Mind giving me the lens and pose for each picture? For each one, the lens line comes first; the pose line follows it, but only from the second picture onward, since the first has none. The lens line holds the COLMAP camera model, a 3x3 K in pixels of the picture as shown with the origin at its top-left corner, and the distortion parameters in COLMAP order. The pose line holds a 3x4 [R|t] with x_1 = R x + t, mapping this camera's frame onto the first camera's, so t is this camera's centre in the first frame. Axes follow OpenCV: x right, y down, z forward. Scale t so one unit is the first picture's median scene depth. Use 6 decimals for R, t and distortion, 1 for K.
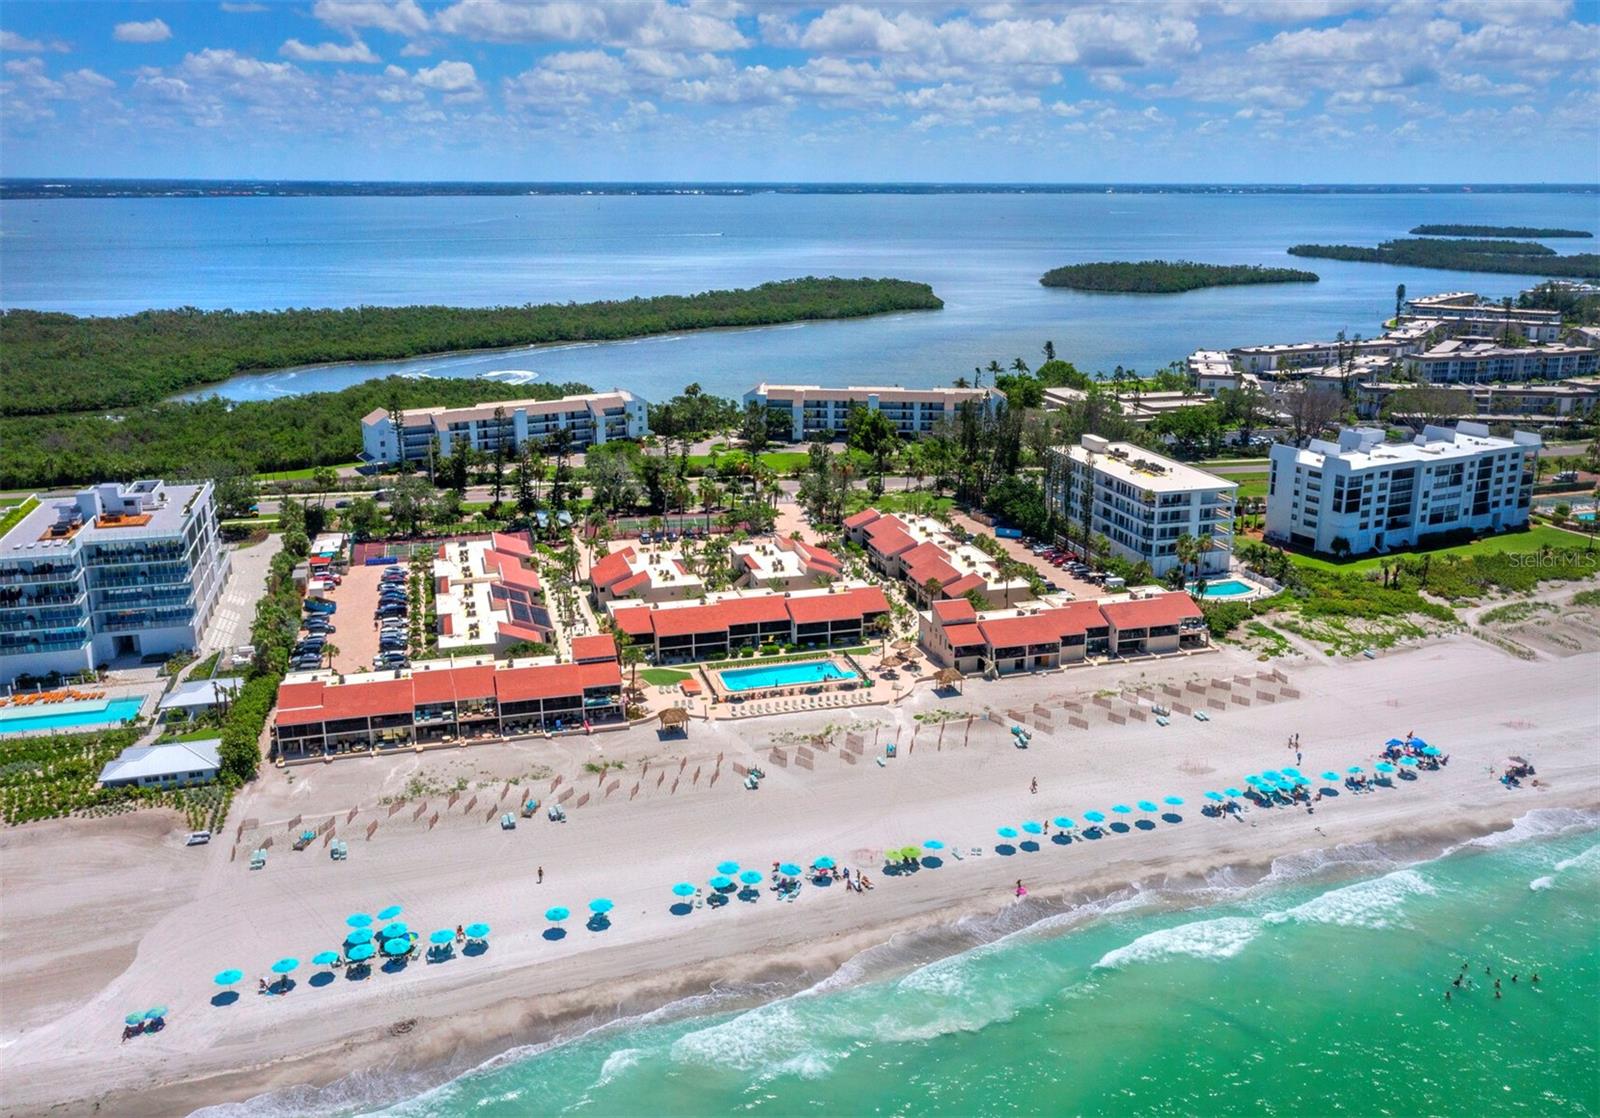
lens RADIAL K [[1356.0, 0, 855.3], [0, 1356.0, 540.5], [0, 0, 1]] dist [-0.014116, 0.038344]
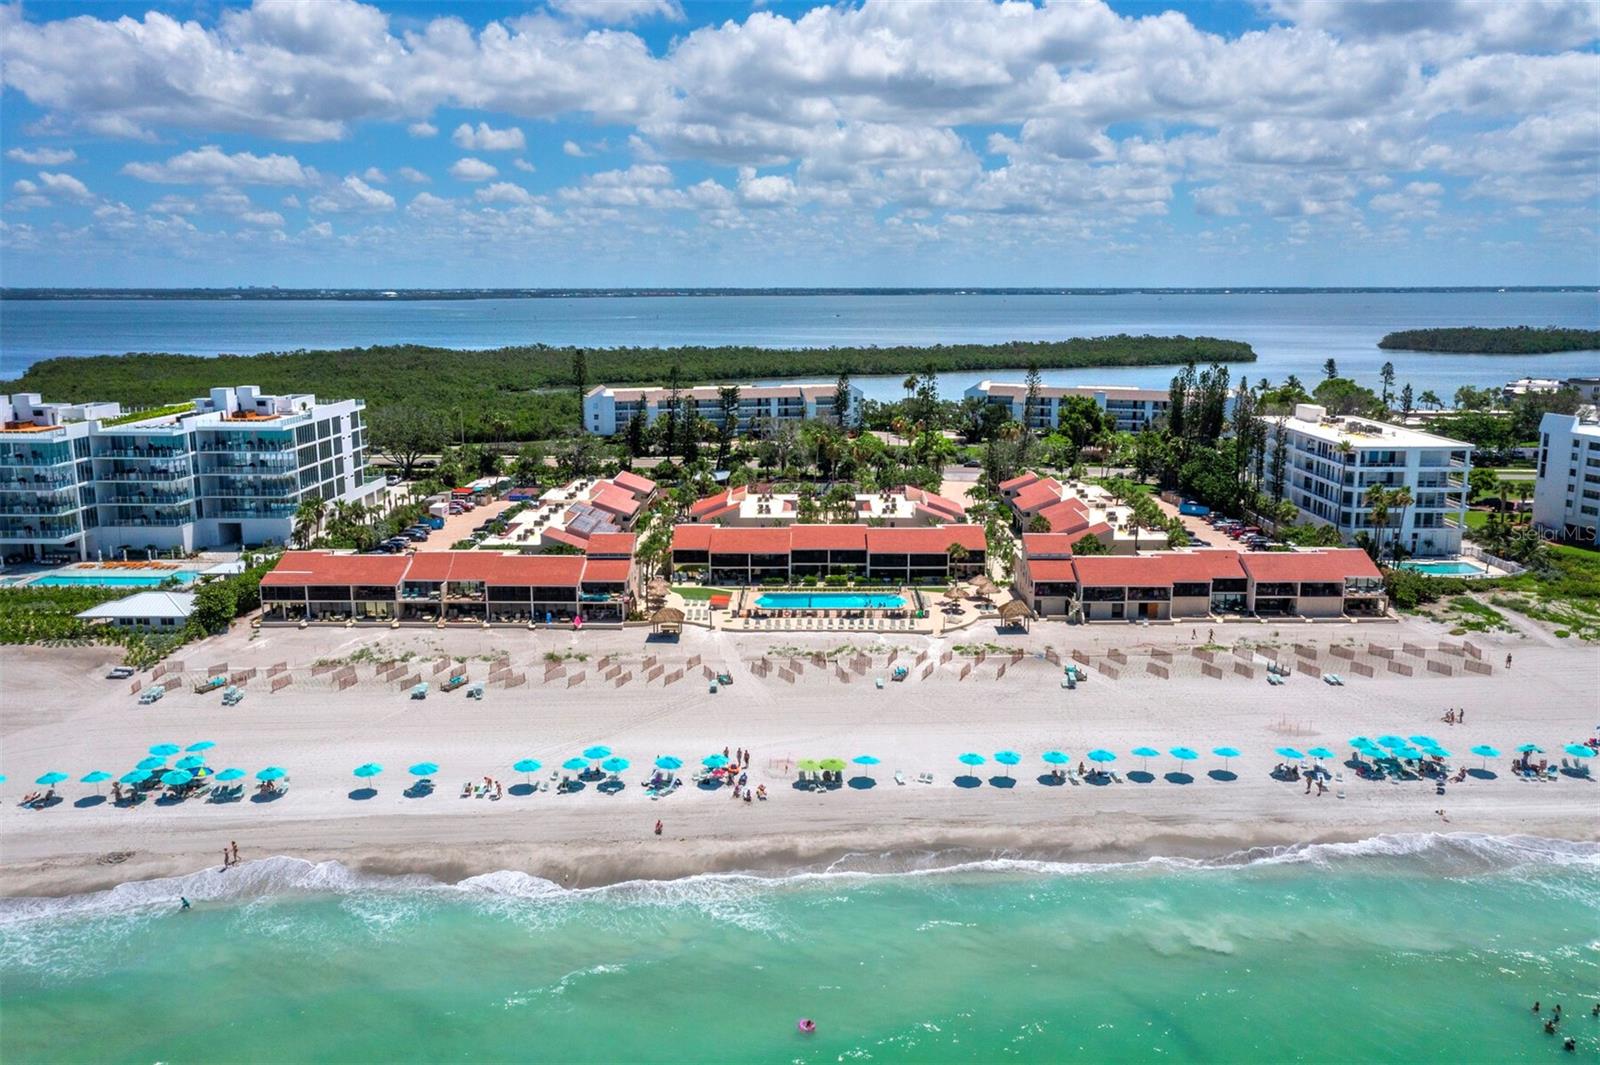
lens RADIAL K [[1277.1, 0, 798.8], [0, 1277.1, 535.7], [0, 0, 1]] dist [-0.013818, 0.036141]
pose [[0.950395, 0.052681, -0.306552, 0.163785], [-0.072549, 0.995914, -0.053773, 0.096727], [0.302466, 0.073346, 0.950334, 0.202806]]
